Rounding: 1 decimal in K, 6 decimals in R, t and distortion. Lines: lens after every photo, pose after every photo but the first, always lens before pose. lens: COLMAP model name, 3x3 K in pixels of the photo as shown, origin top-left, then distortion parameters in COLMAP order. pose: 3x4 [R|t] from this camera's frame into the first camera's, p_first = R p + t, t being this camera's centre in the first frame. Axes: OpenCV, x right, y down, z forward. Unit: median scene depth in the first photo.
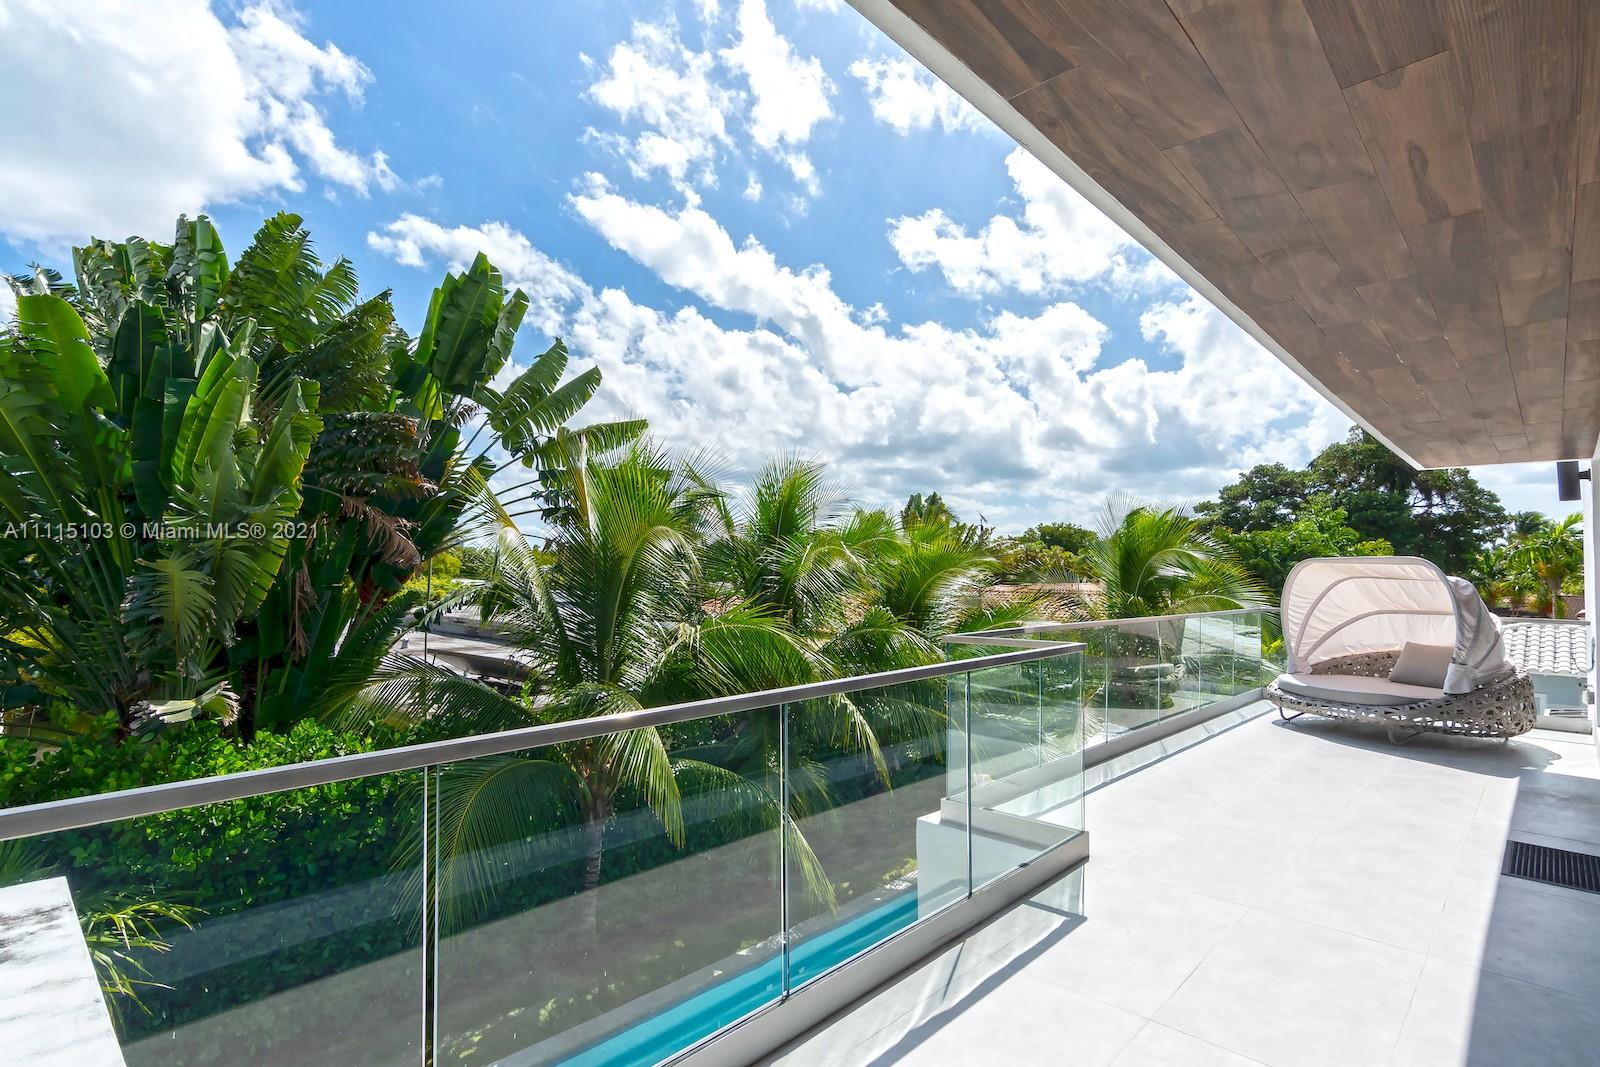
lens RADIAL K [[773.5, 0, 801.2], [0, 773.5, 529.5], [0, 0, 1]] dist [-0.001971, 0.003557]
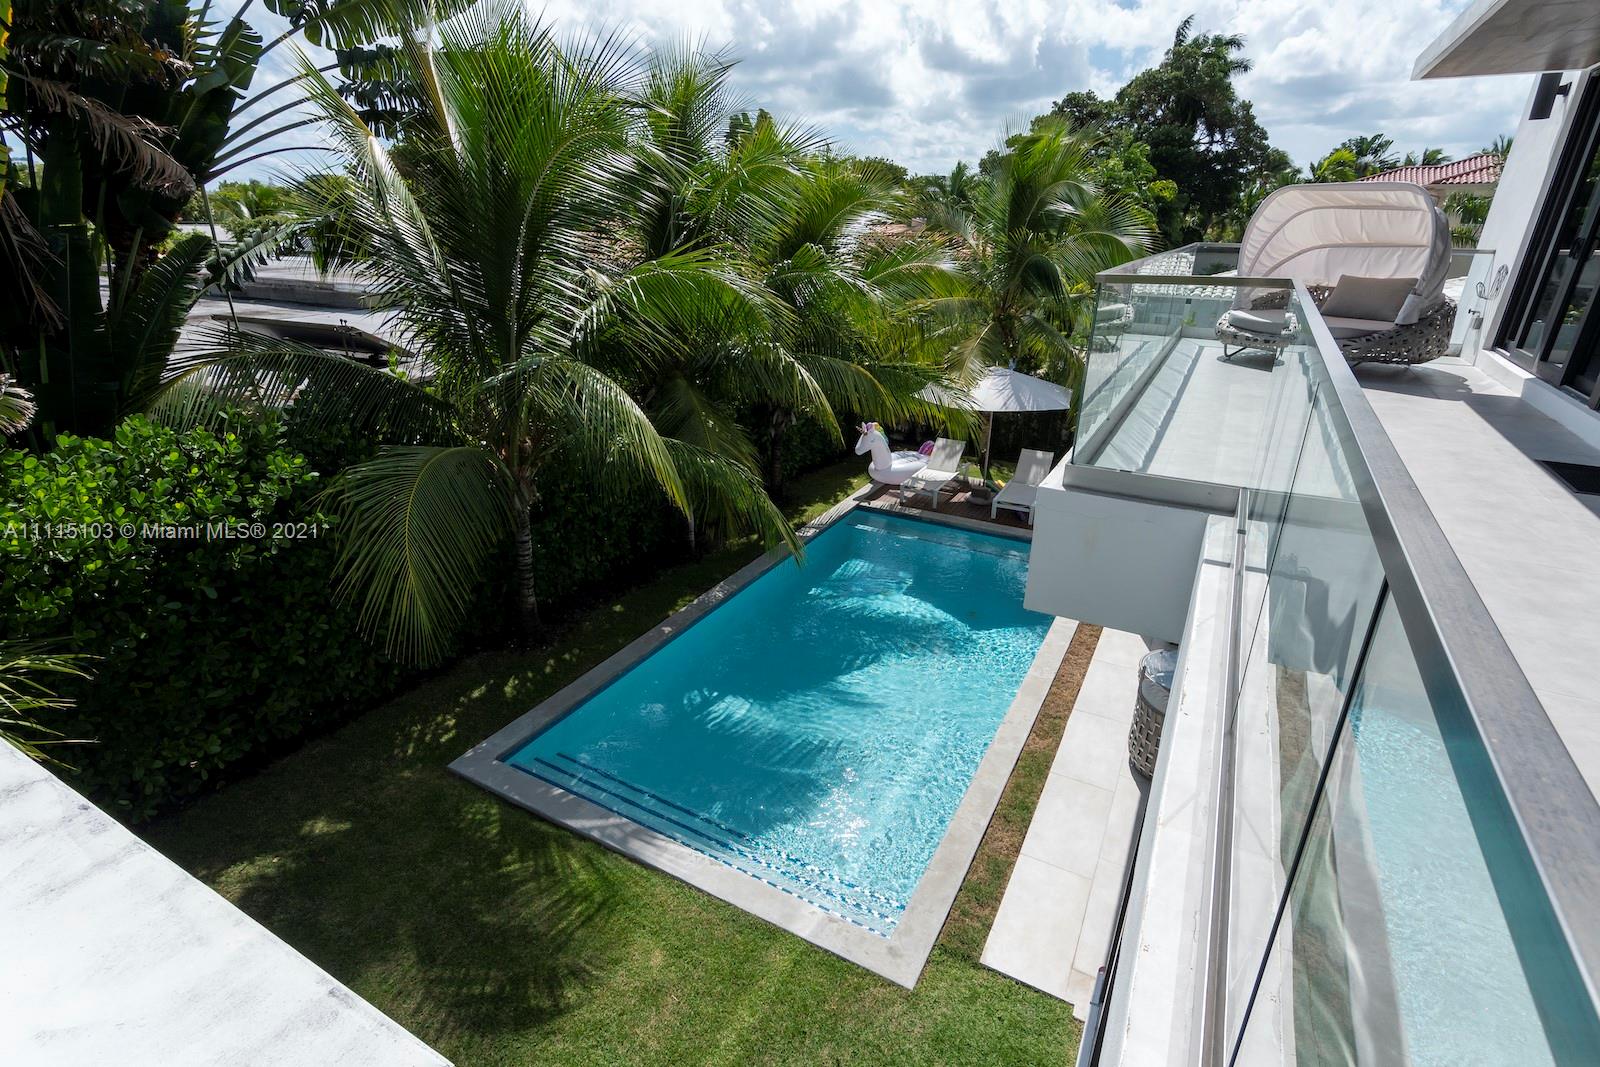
lens RADIAL K [[773.5, 0, 799.6], [0, 773.5, 533.9], [0, 0, 1]] dist [-0.001971, 0.003557]
pose [[0.970229, -0.096618, 0.222084, -0.144754], [-0.008801, 0.902309, 0.430999, 0.016306], [-0.242031, -0.420122, 0.874596, 0.111328]]
